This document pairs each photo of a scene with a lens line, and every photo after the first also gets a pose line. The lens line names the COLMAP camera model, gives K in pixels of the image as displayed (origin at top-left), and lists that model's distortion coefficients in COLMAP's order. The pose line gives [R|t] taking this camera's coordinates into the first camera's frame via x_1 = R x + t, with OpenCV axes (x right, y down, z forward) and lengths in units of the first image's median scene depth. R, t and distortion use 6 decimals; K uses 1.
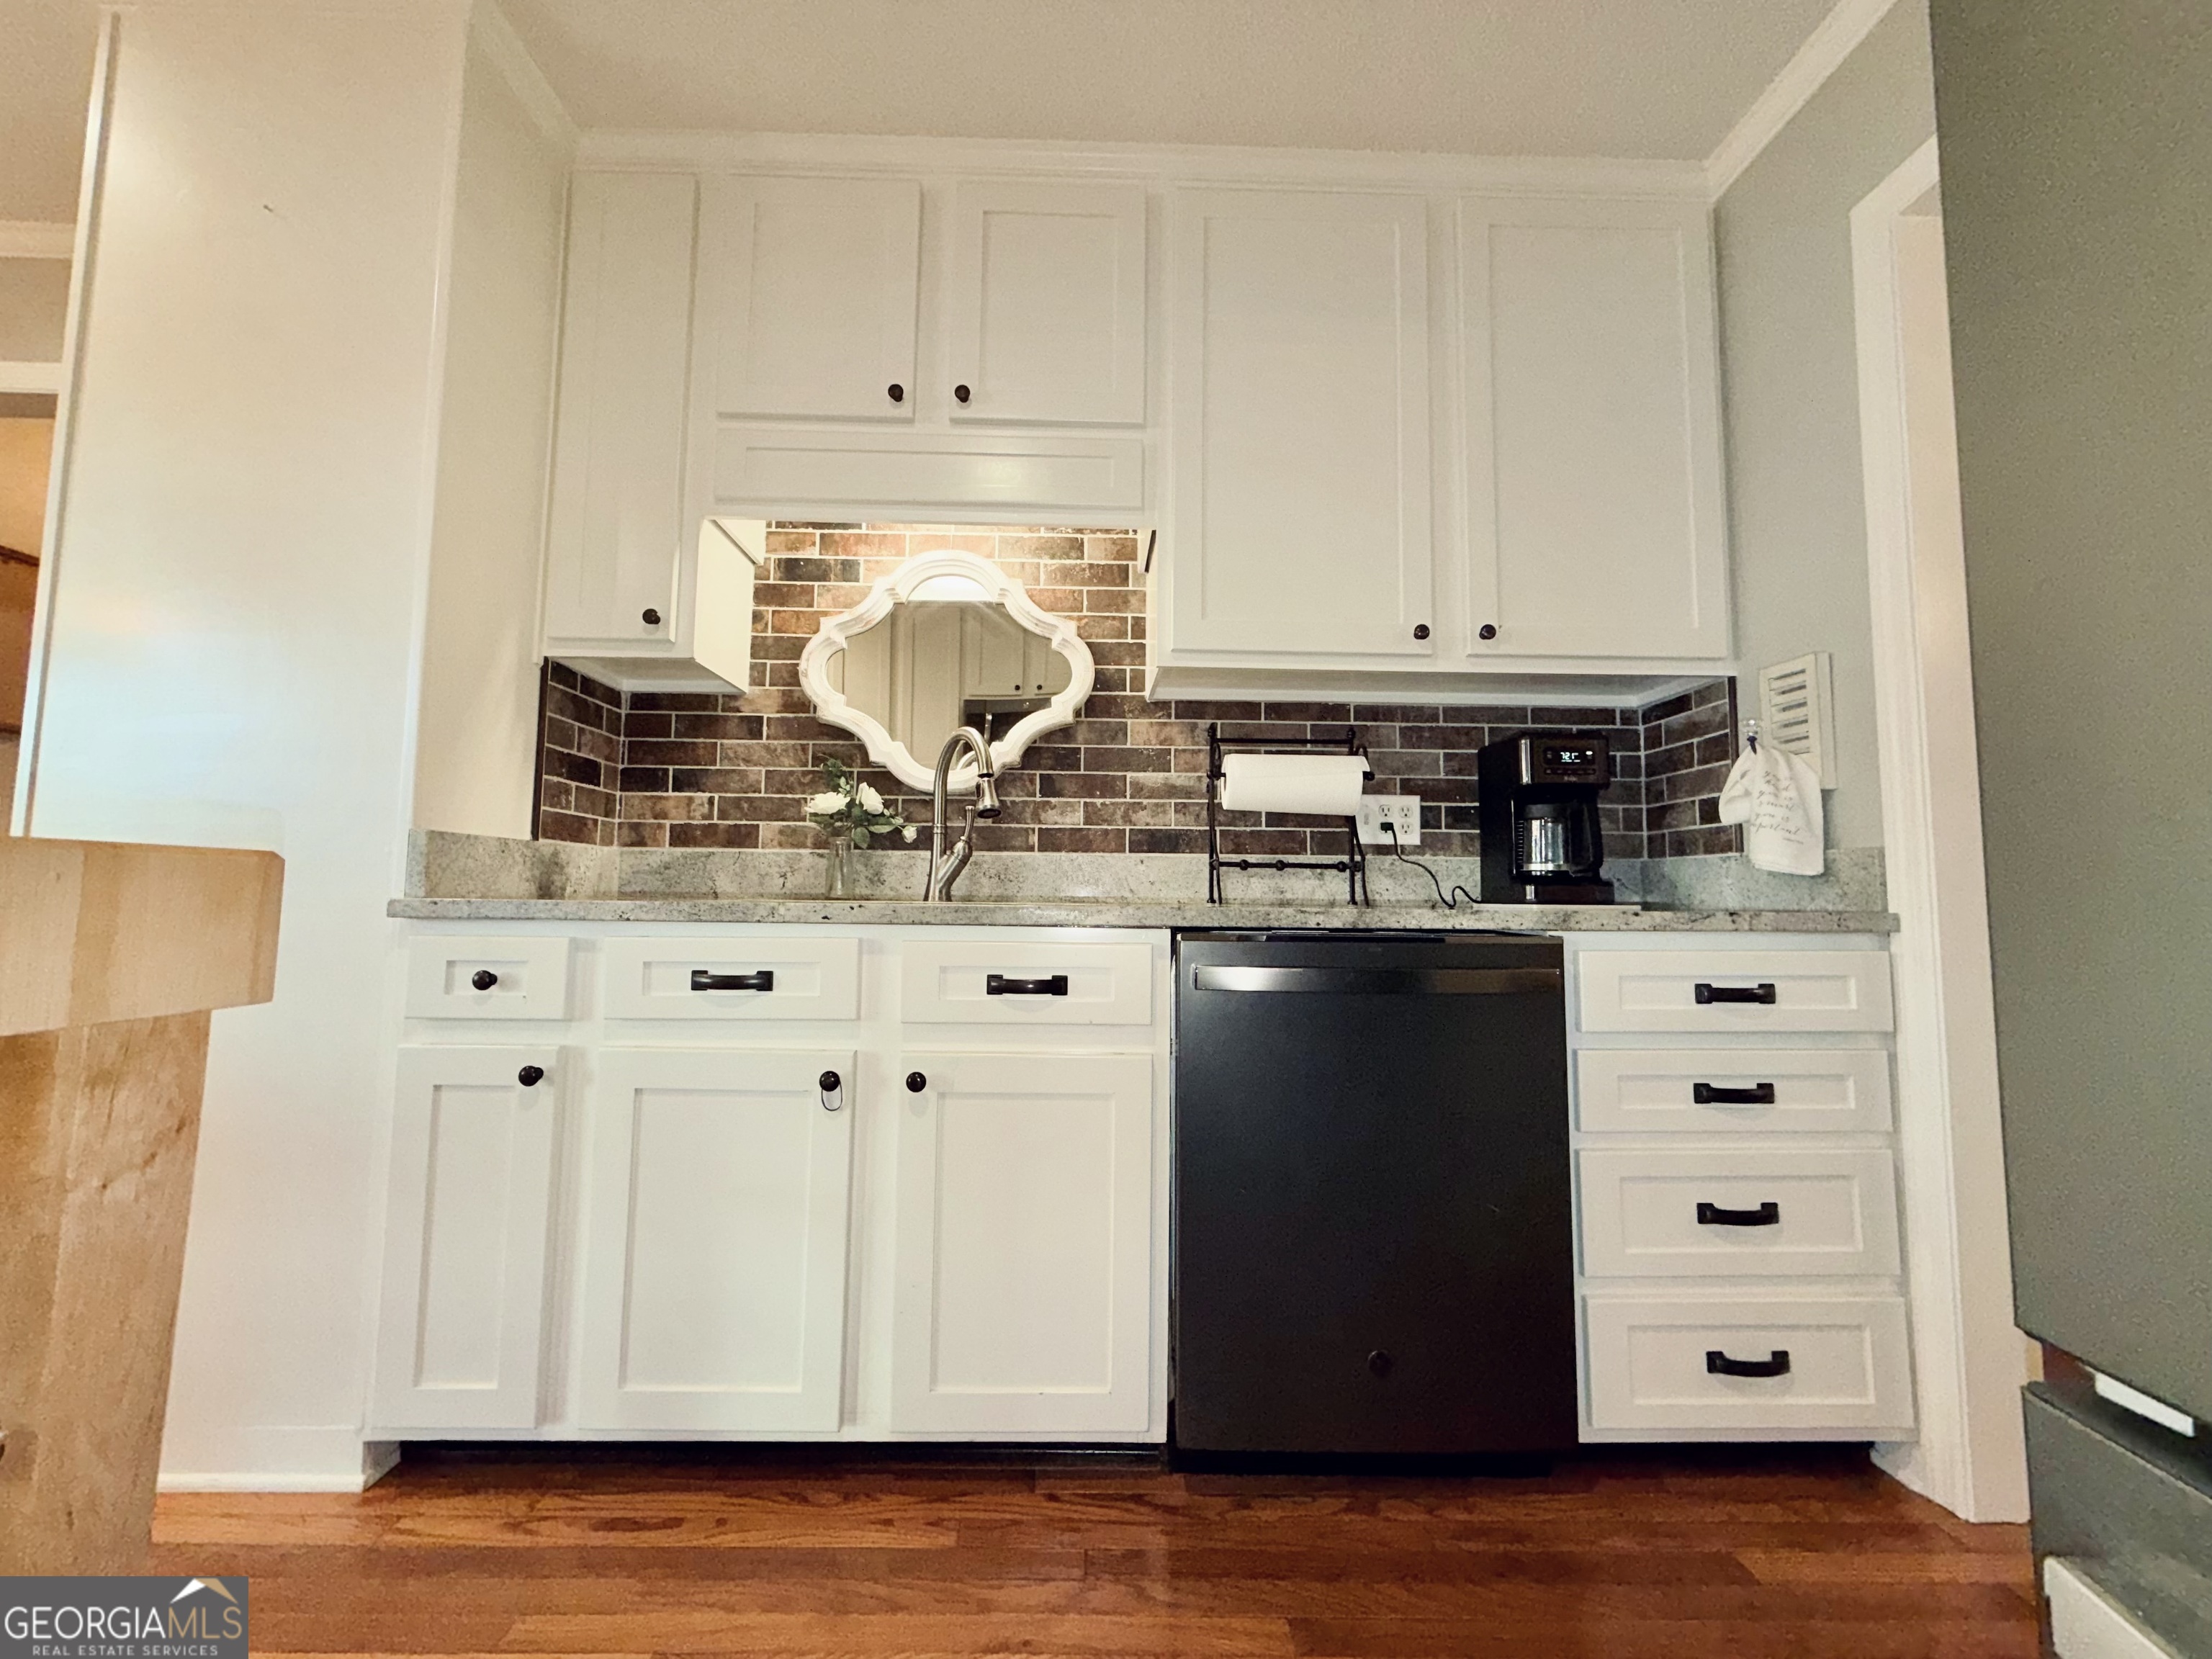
lens RADIAL K [[880.9, 0, 1100.8], [0, 880.9, 829.7], [0, 0, 1]] dist [0.001901, 0.001096]
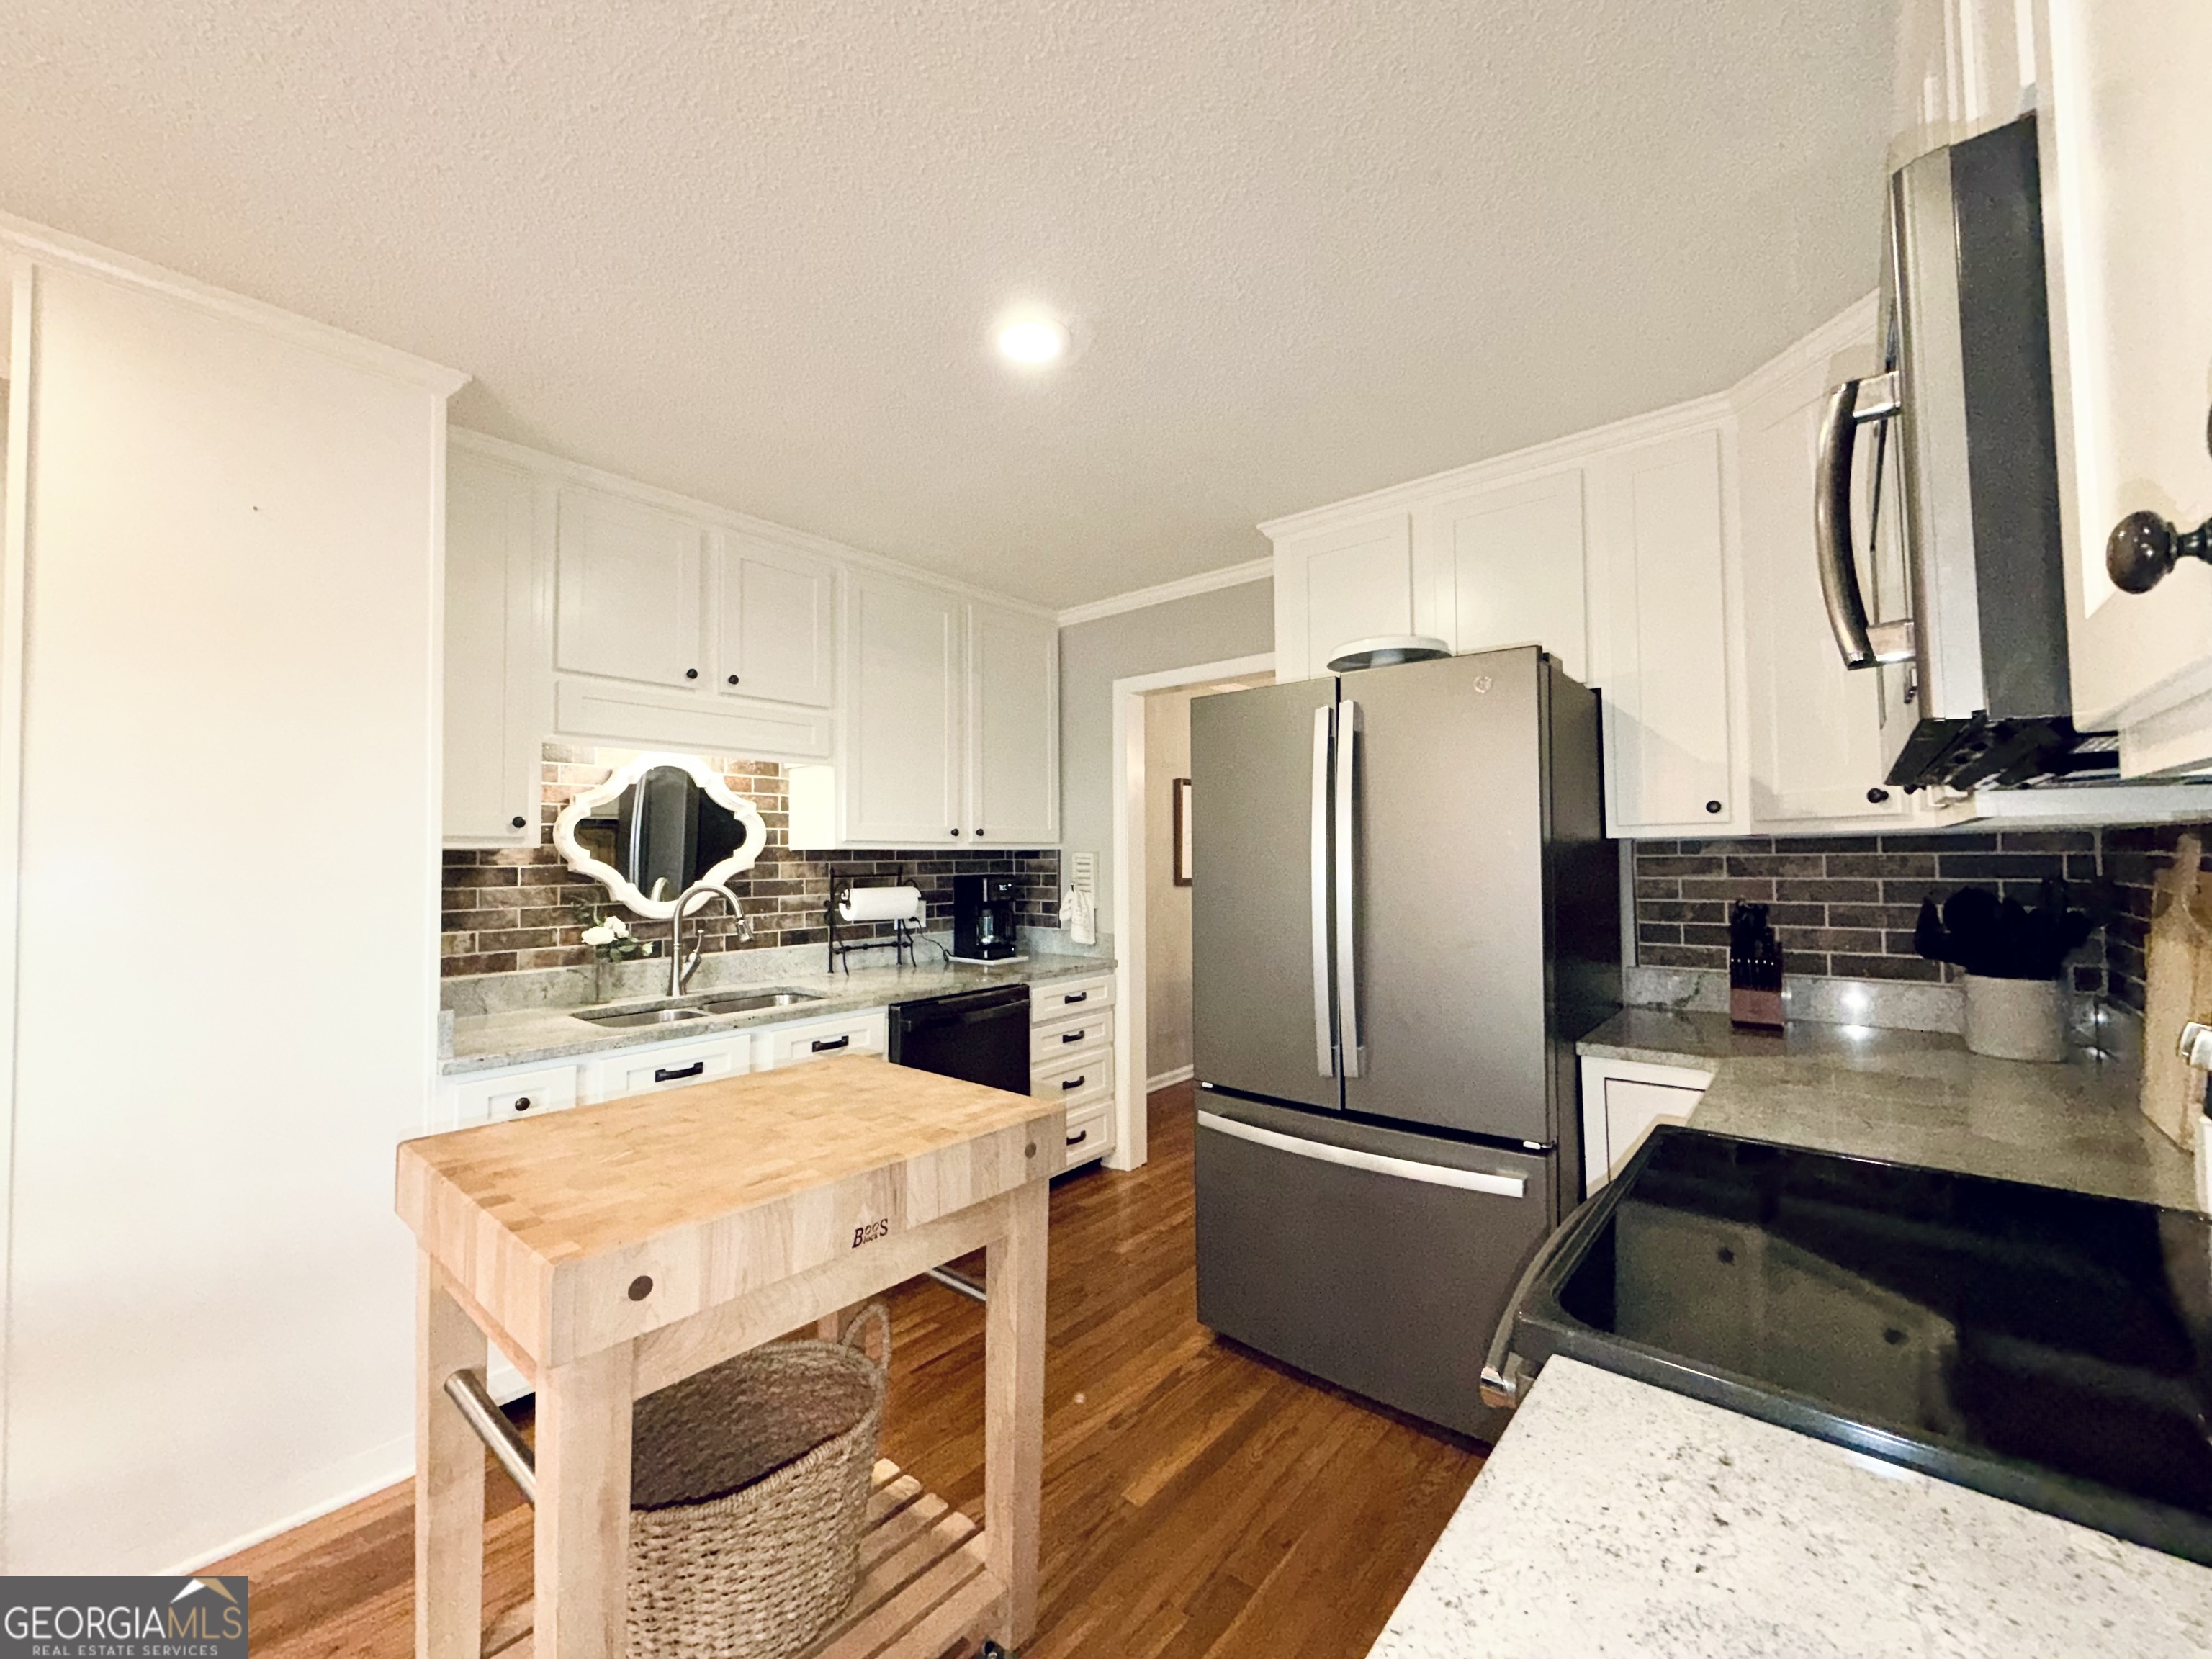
lens RADIAL K [[880.9, 0, 1095.0], [0, 880.9, 827.7], [0, 0, 1]] dist [0.001901, 0.001096]
pose [[0.664271, 0.007307, 0.747456, -0.804133], [-0.045825, 0.998469, 0.030964, -0.271175], [-0.746086, -0.054821, 0.663589, -0.493841]]
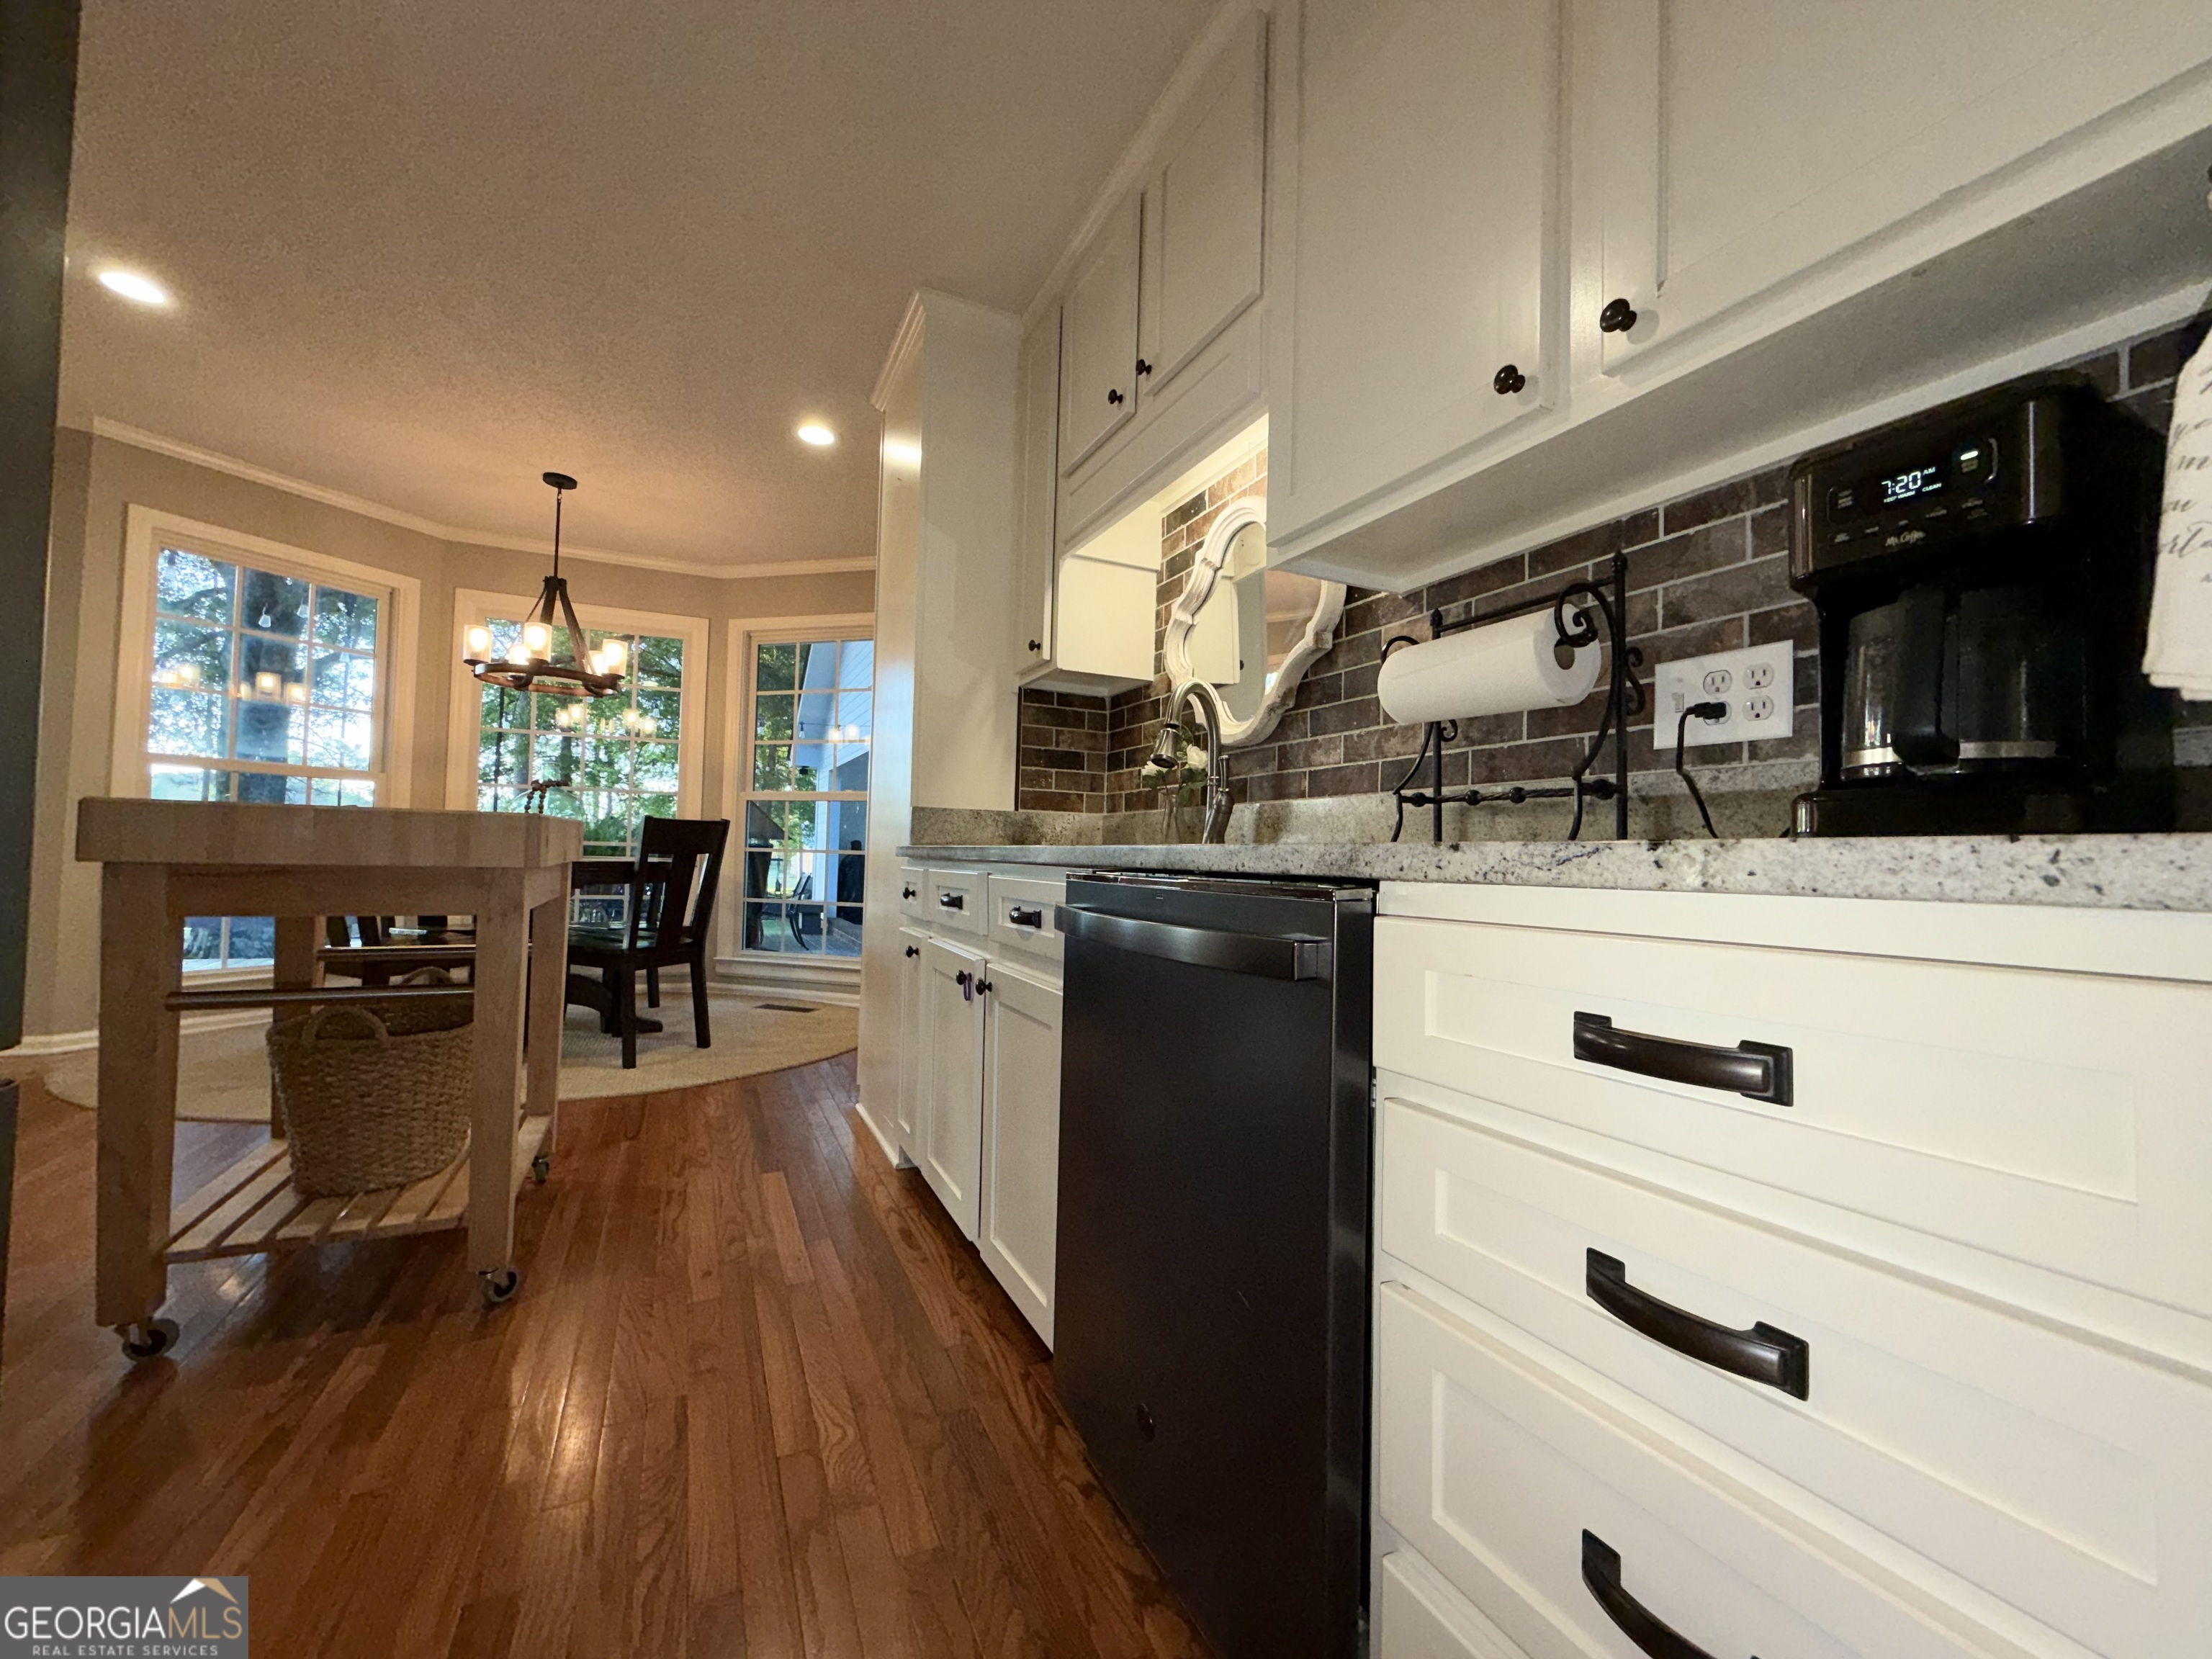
lens RADIAL K [[880.9, 0, 1095.7], [0, 880.9, 828.1], [0, 0, 1]] dist [0.001901, 0.001096]
pose [[0.409266, -0.030573, -0.911903, 0.675033], [0.051197, 0.998633, -0.010503, 0.055803], [0.910977, -0.042388, 0.410272, 0.434363]]
